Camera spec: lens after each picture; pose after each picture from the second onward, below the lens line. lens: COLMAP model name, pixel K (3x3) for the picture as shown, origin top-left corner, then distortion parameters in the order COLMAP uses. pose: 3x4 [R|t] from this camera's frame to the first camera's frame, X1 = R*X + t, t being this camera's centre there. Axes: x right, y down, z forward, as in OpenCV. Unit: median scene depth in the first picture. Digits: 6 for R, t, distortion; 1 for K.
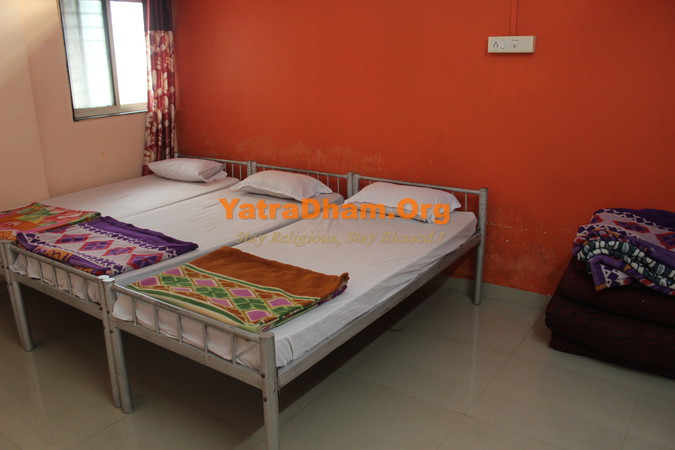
lens RADIAL K [[562.8, 0, 334.9], [0, 562.8, 227.2], [0, 0, 1]] dist [-0.086249, 0.004057]
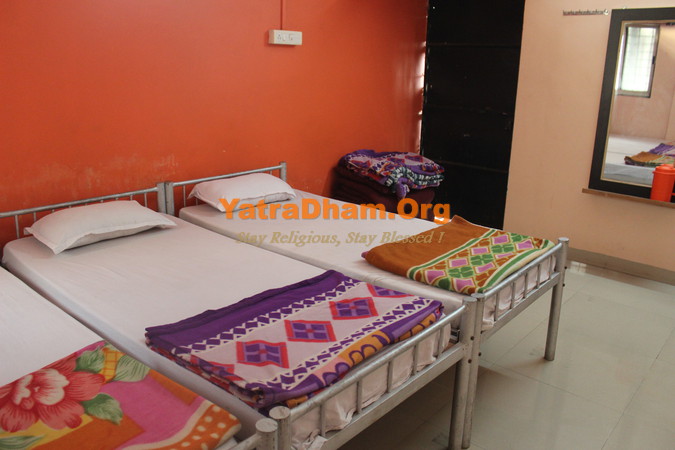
lens RADIAL K [[562.8, 0, 334.5], [0, 562.8, 222.8], [0, 0, 1]] dist [-0.086249, 0.004057]
pose [[0.096085, -0.248072, 0.963965, -0.885087], [0.268032, 0.939122, 0.214963, -0.177948], [-0.958607, 0.237719, 0.156727, 0.770304]]
